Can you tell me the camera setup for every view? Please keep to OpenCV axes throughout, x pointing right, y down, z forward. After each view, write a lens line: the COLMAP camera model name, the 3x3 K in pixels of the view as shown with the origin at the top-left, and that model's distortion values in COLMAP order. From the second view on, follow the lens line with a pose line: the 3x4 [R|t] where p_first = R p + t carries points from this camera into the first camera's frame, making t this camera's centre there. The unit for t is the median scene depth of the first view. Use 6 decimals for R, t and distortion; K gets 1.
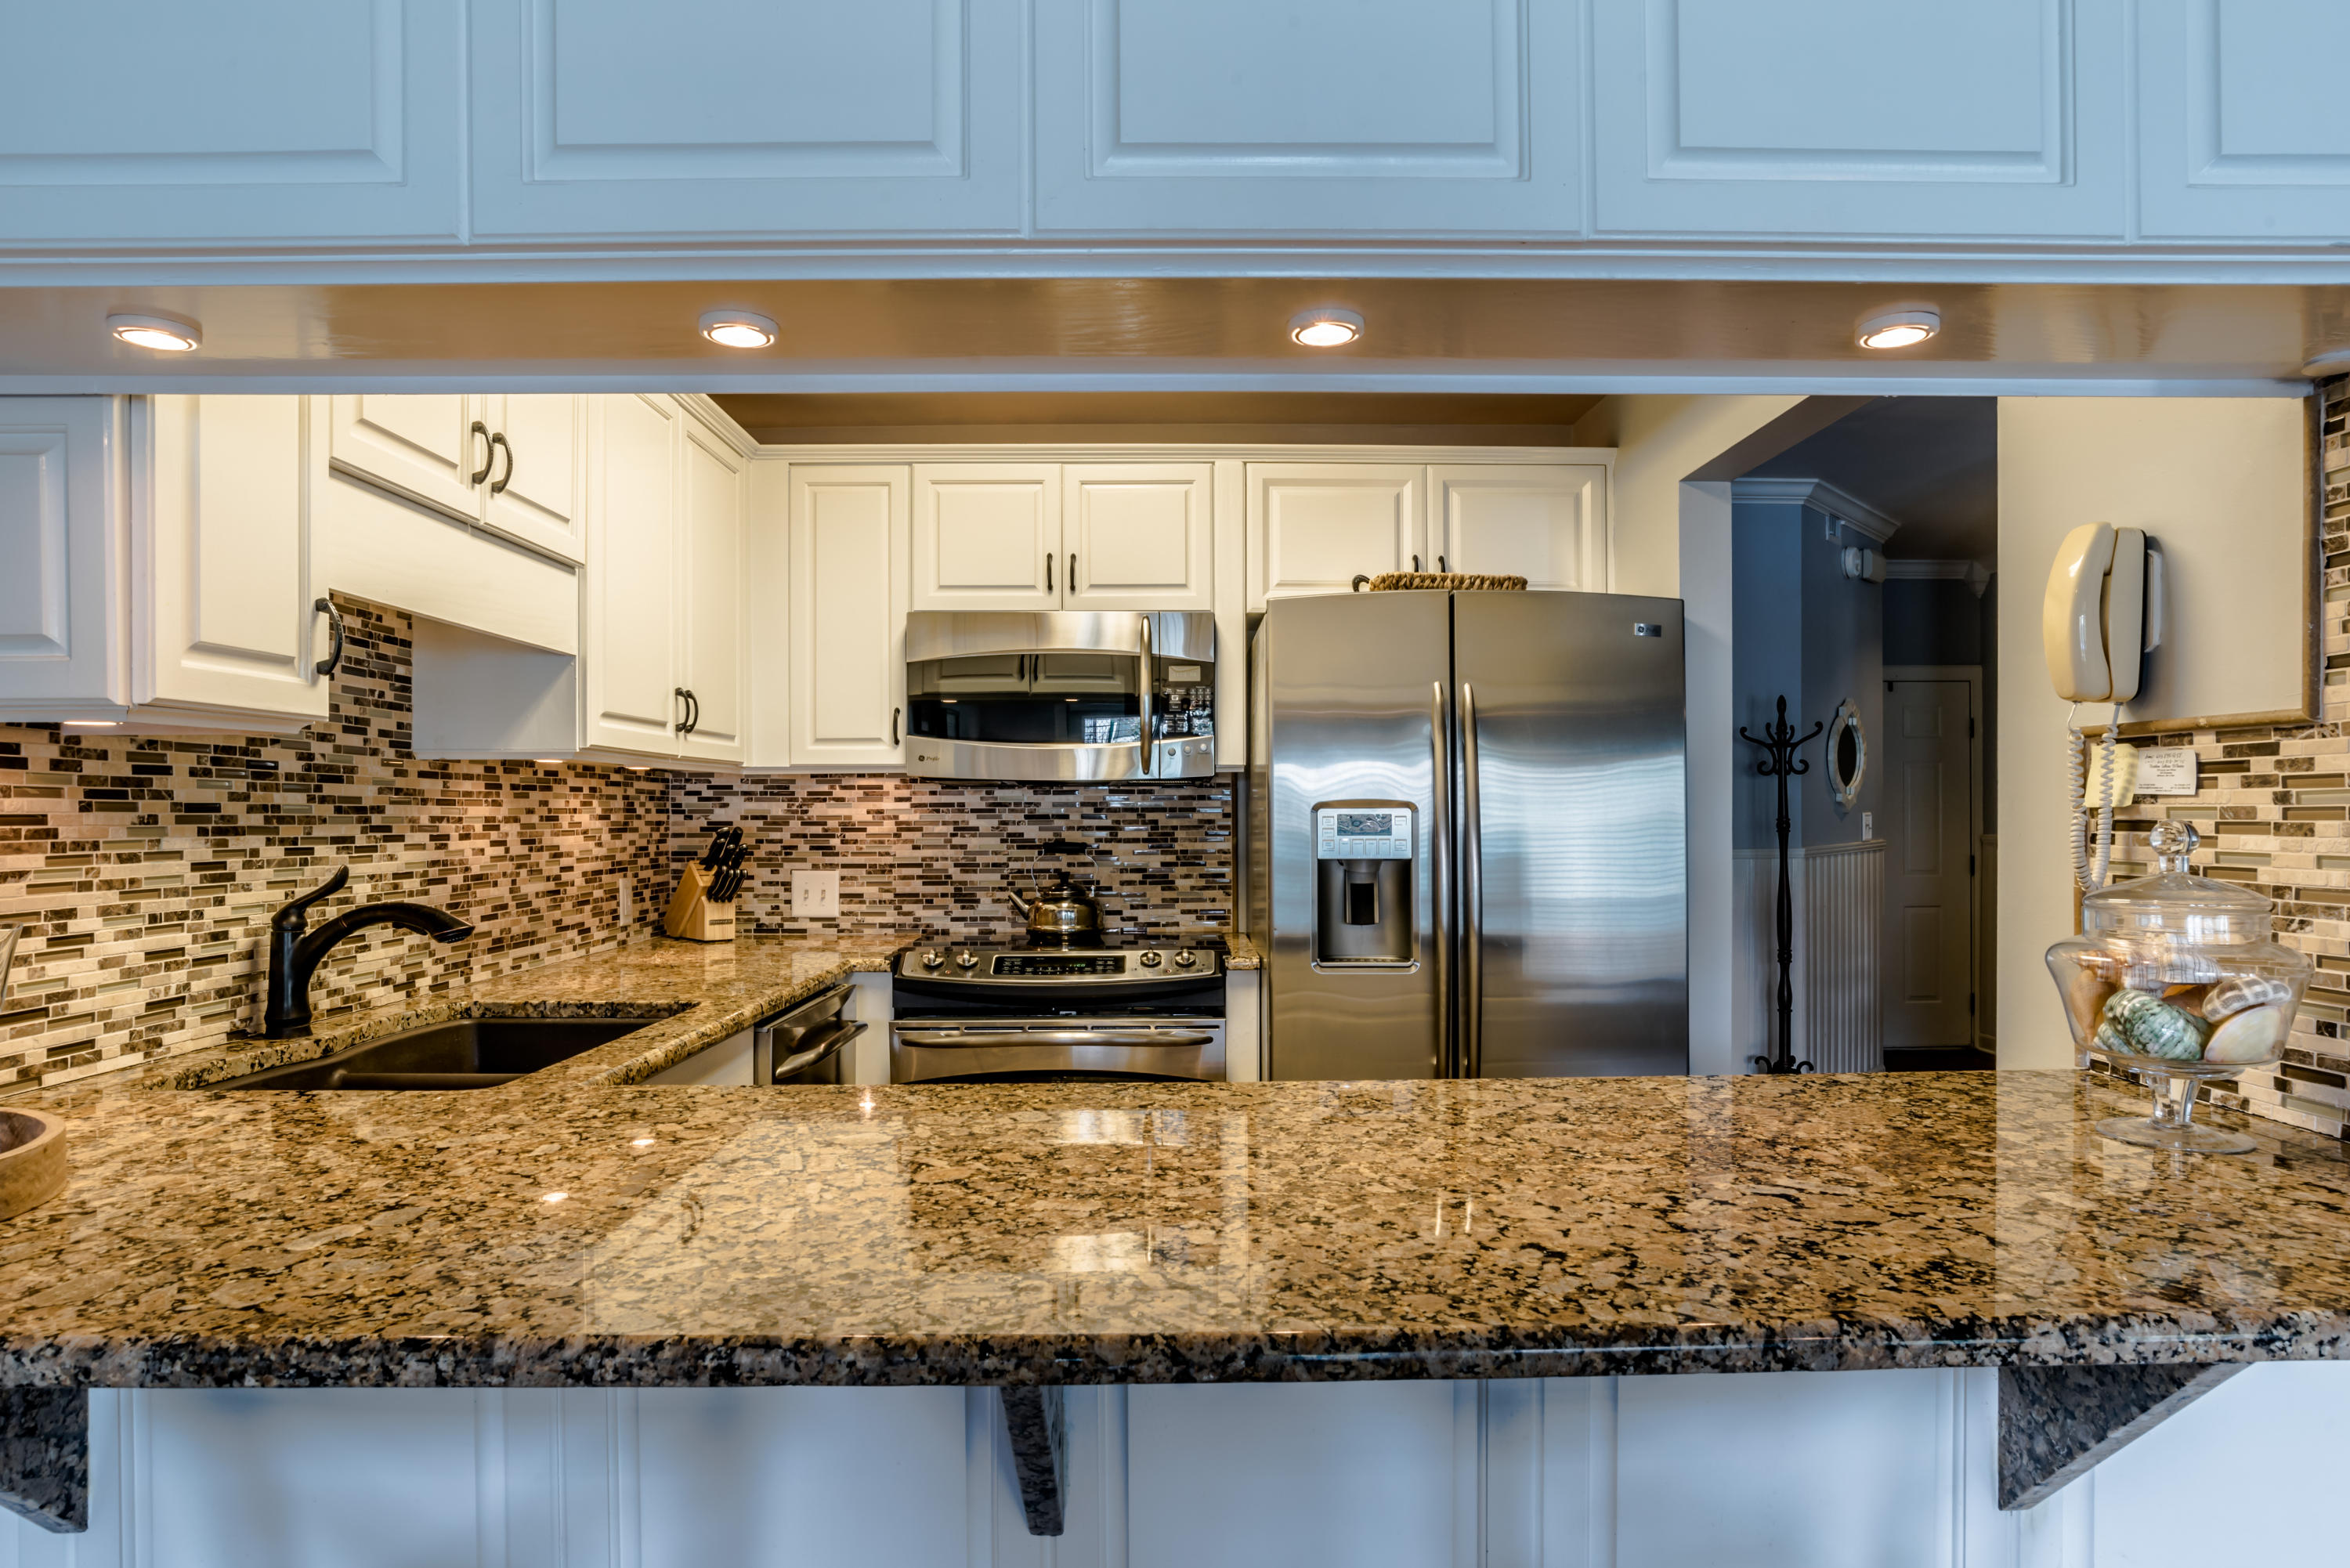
lens RADIAL K [[1347.9, 0, 1183.6], [0, 1347.9, 816.7], [0, 0, 1]] dist [-0.044286, 0.026972]
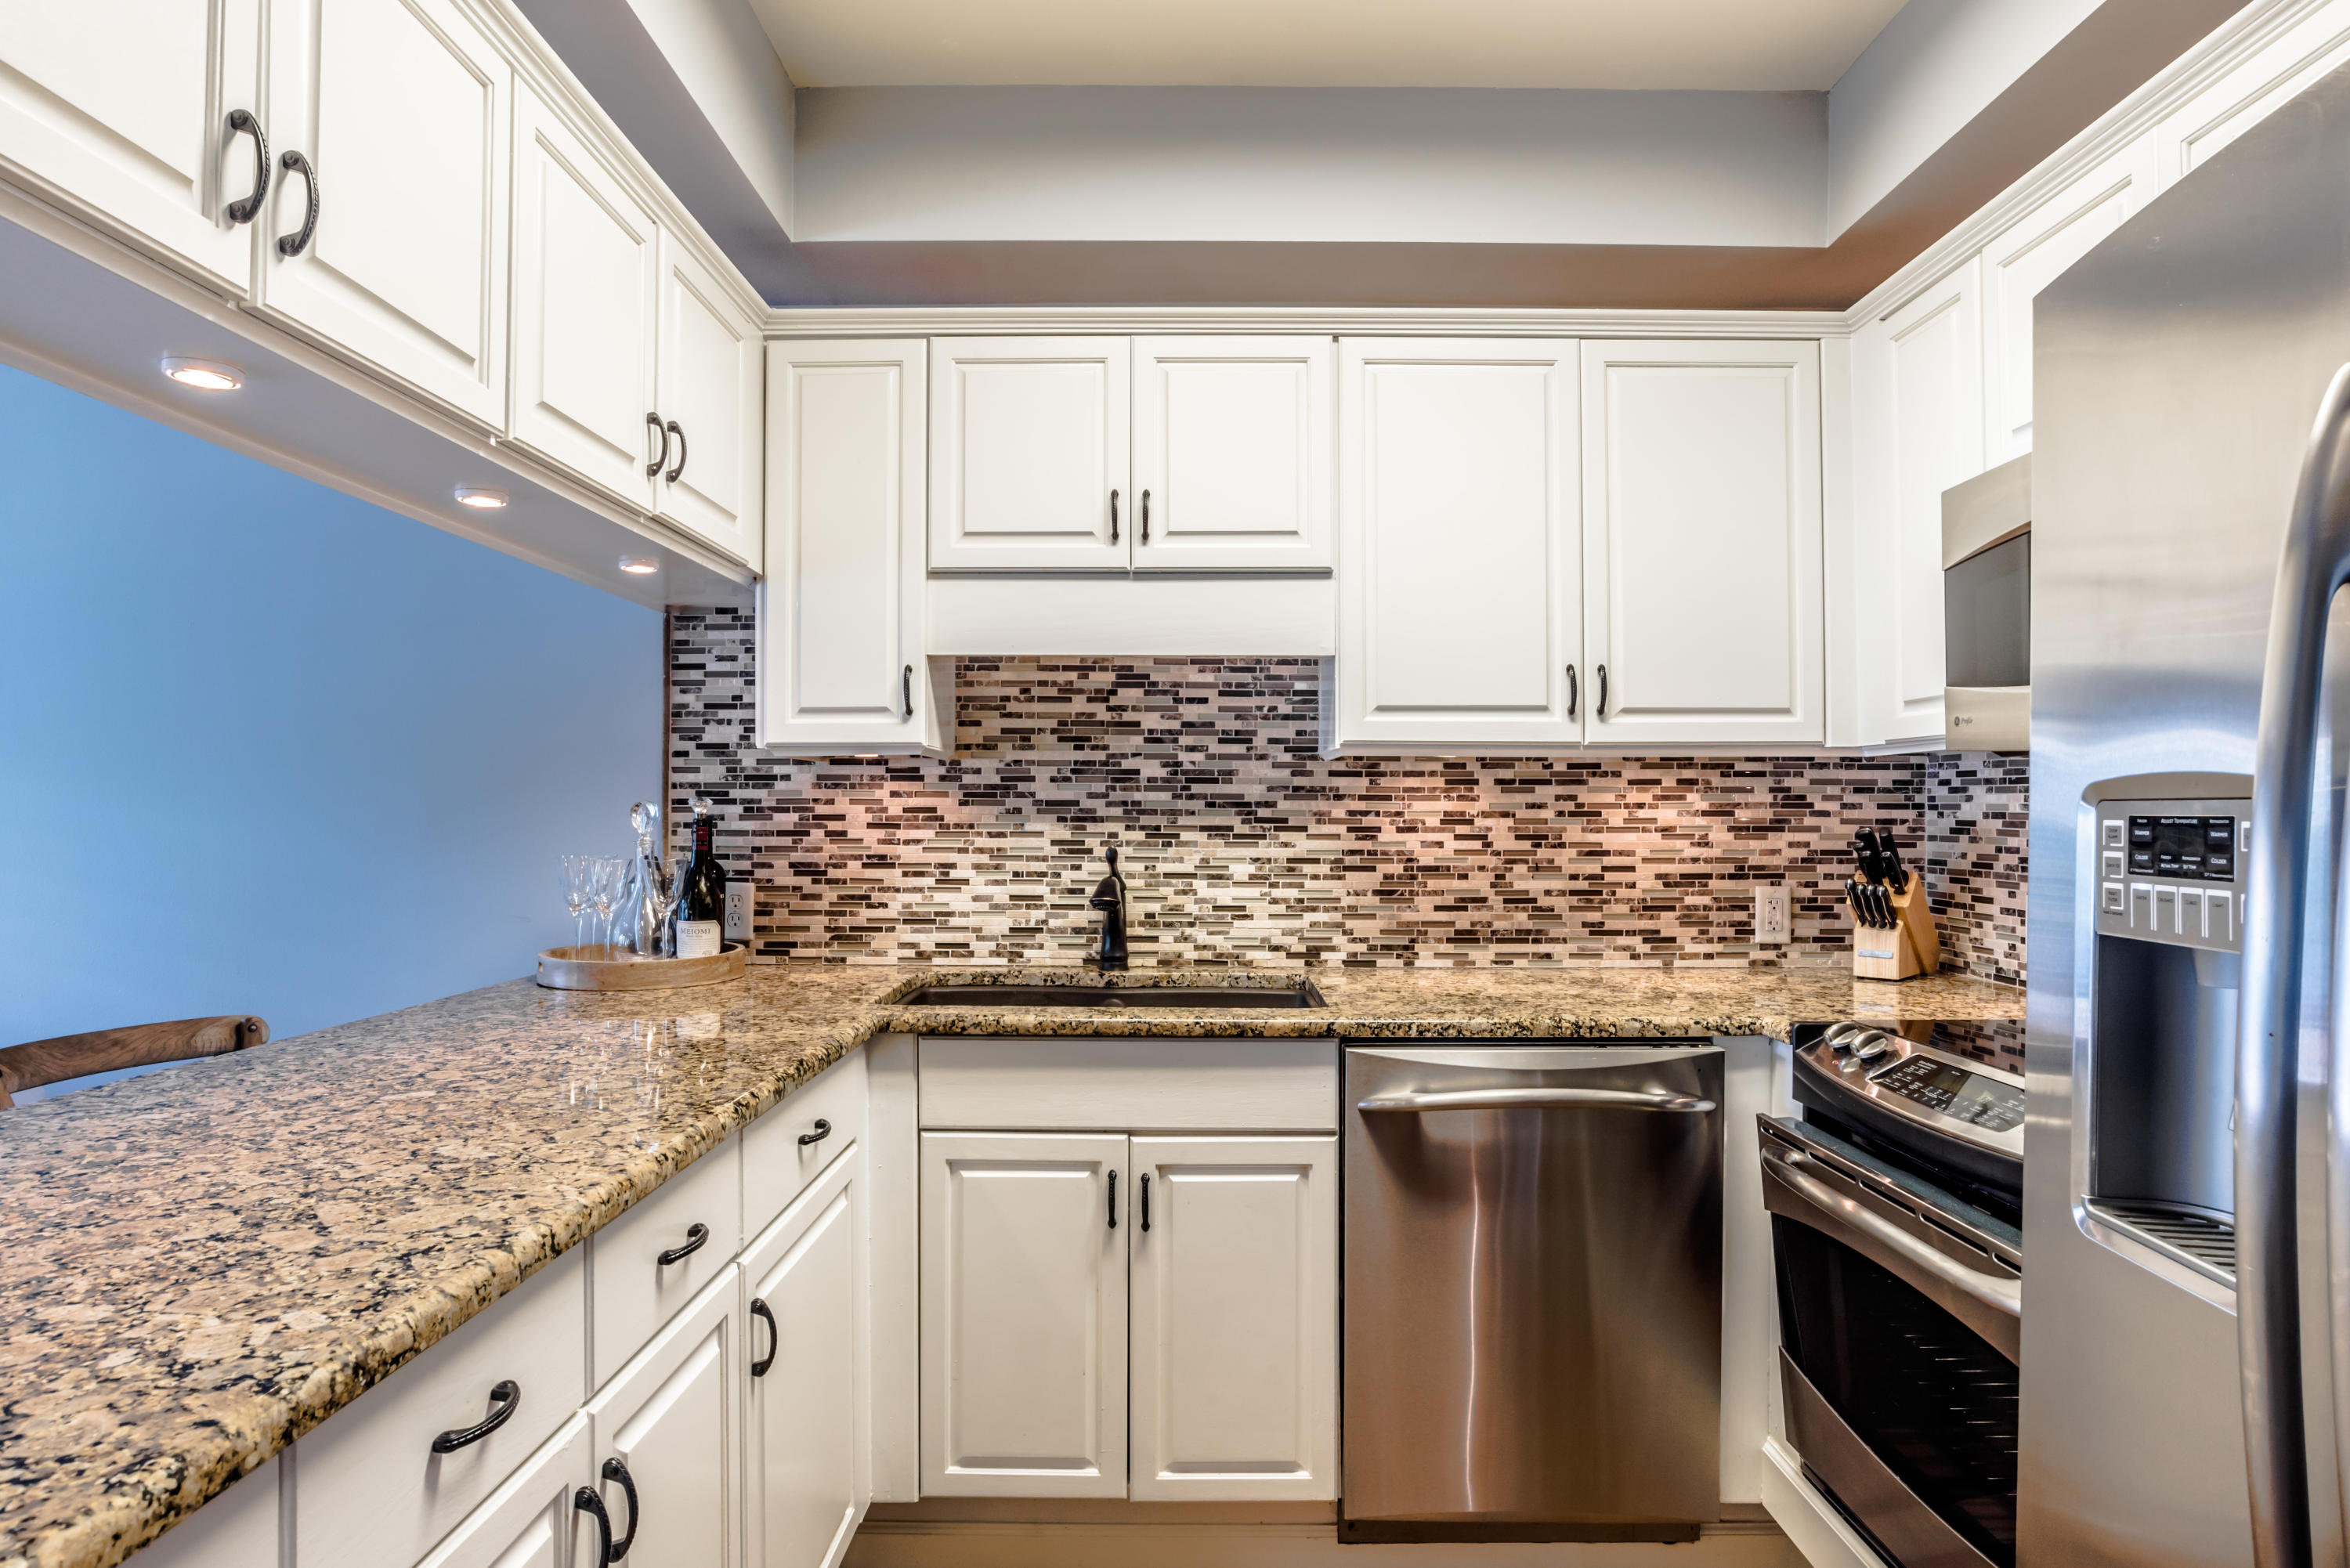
lens RADIAL K [[1287.2, 0, 1175.0], [0, 1287.2, 784.0], [0, 0, 1]] dist [-0.038774, 0.001555]
pose [[-0.023467, -0.017000, -0.999580, 0.489740], [-0.005441, 0.999843, -0.016877, -0.003253], [0.999710, 0.005042, -0.023556, 0.815360]]
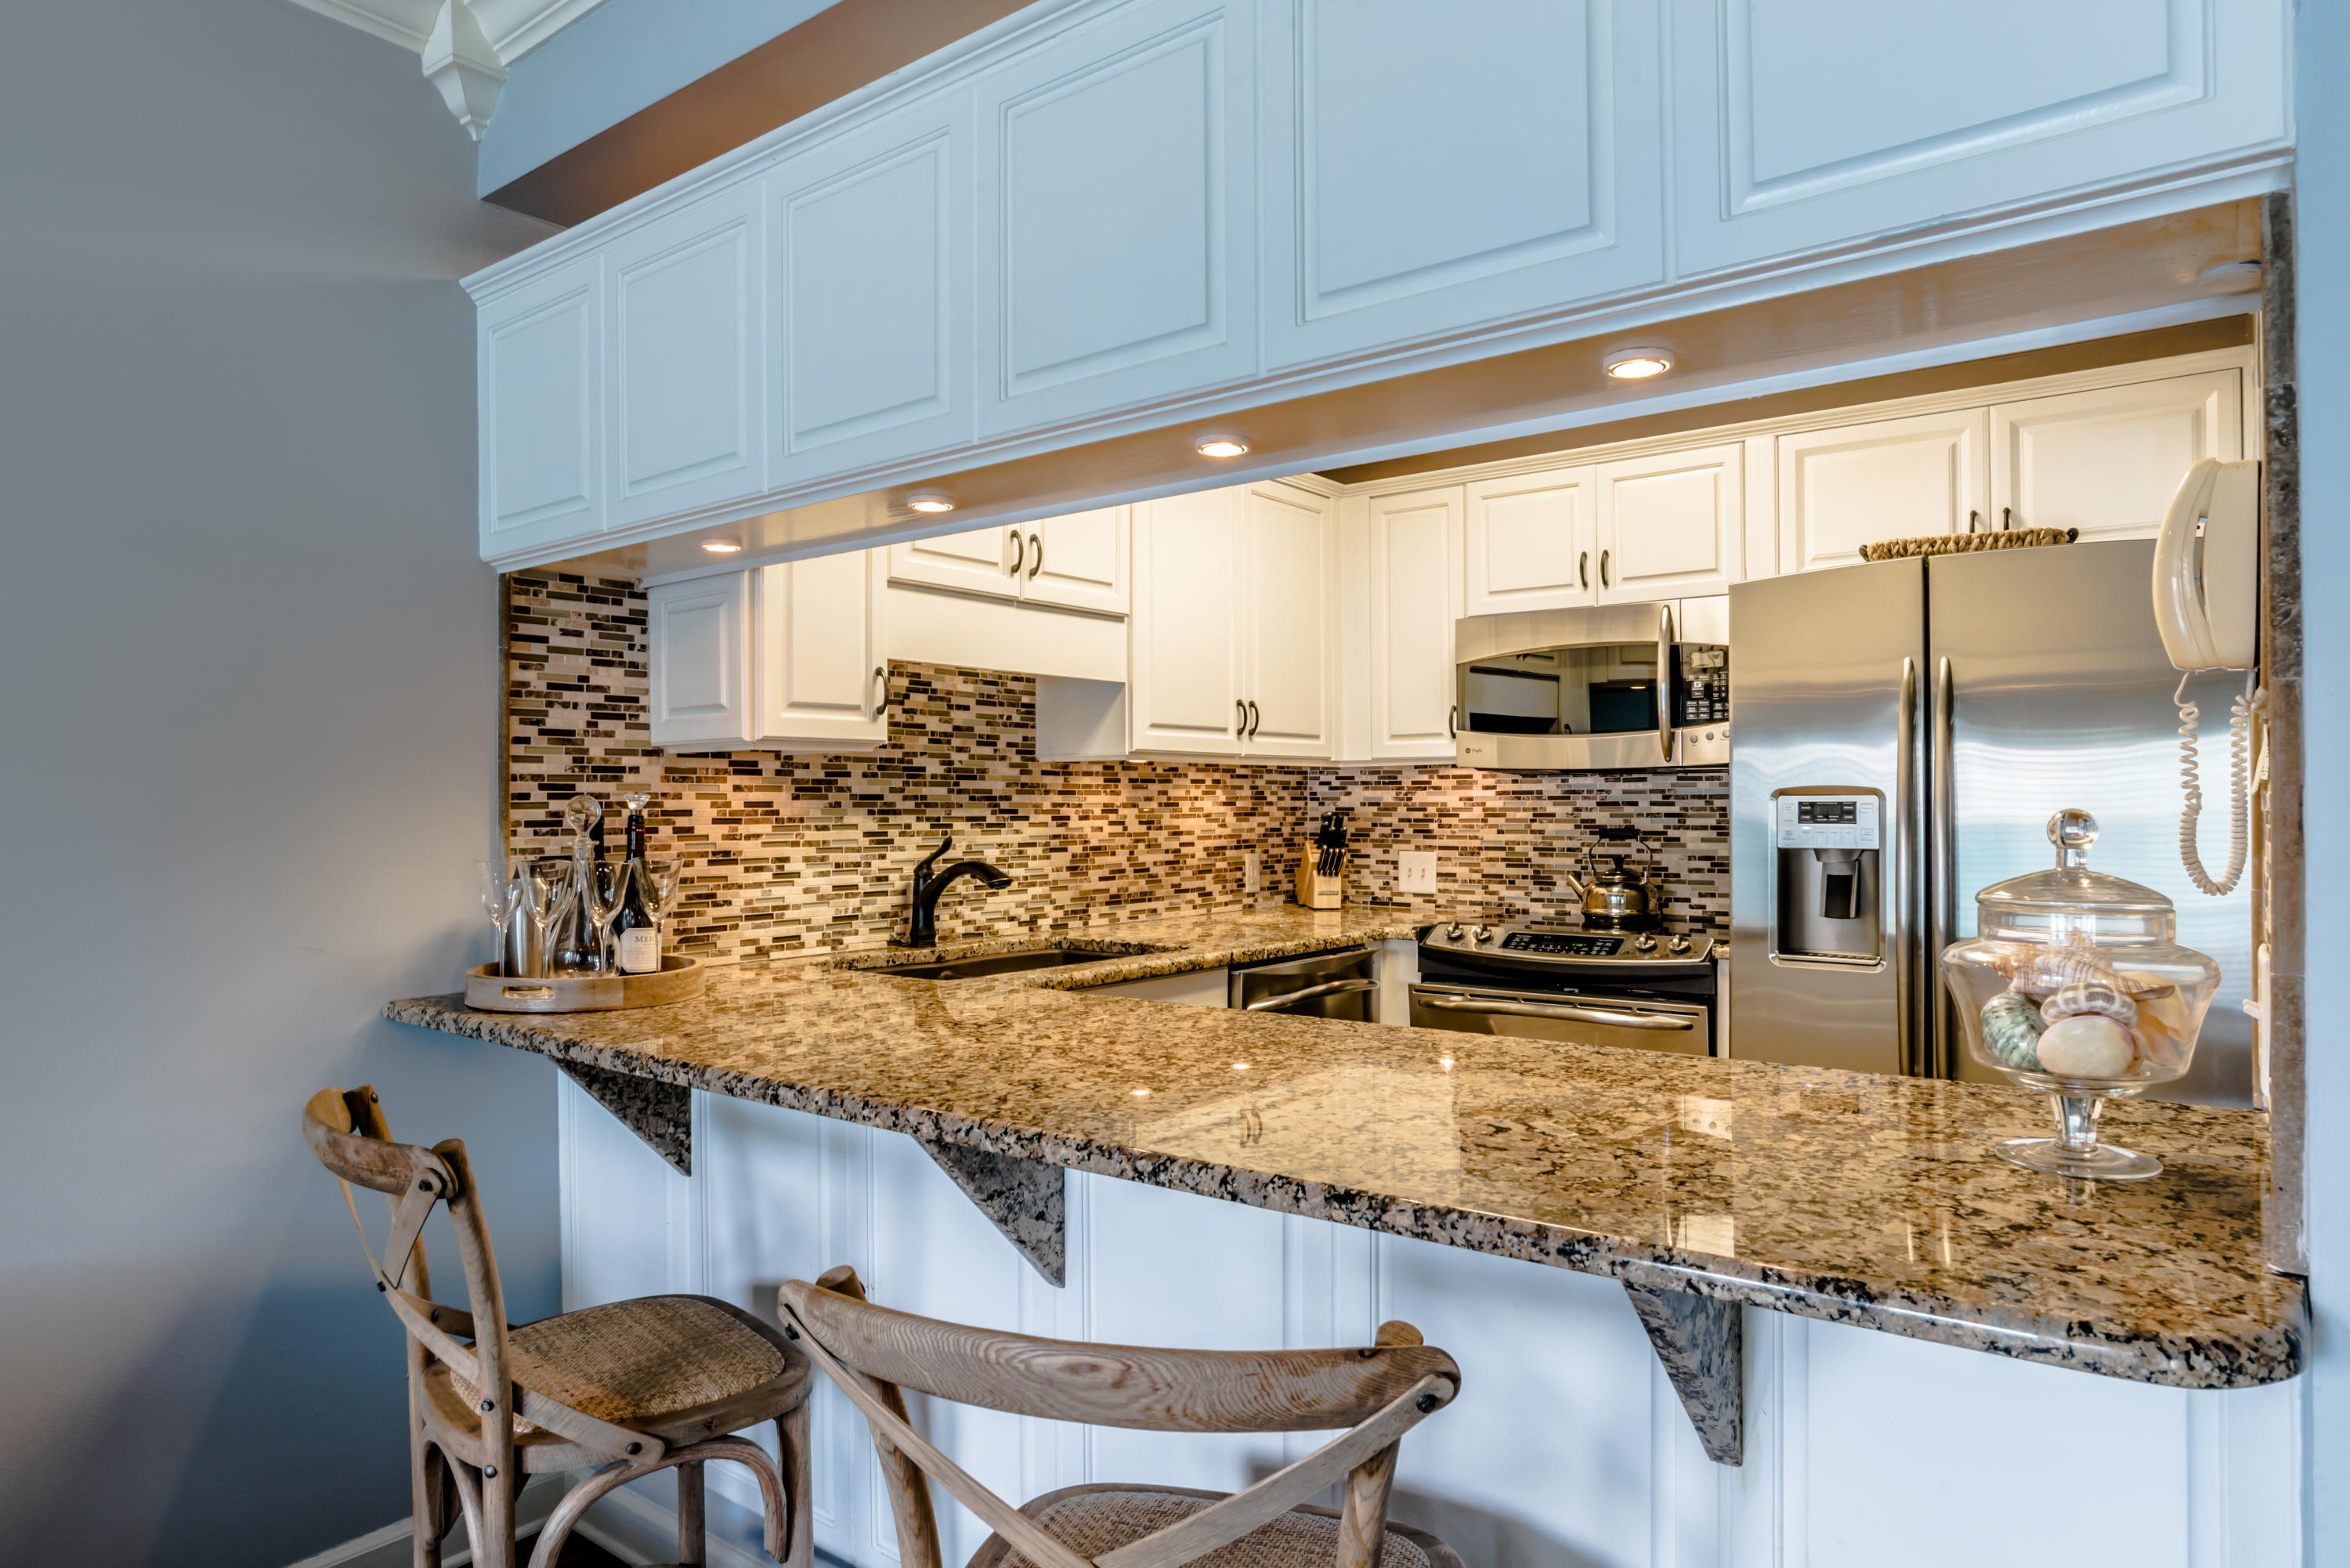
lens RADIAL K [[1412.0, 0, 1175.0], [0, 1412.0, 784.0], [0, 0, 1]] dist [-0.045256, 0.026705]
pose [[0.780681, -0.007454, -0.624885, 0.420914], [-0.001099, 0.999911, -0.013300, -0.000475], [0.624929, 0.011070, 0.780603, -0.063358]]
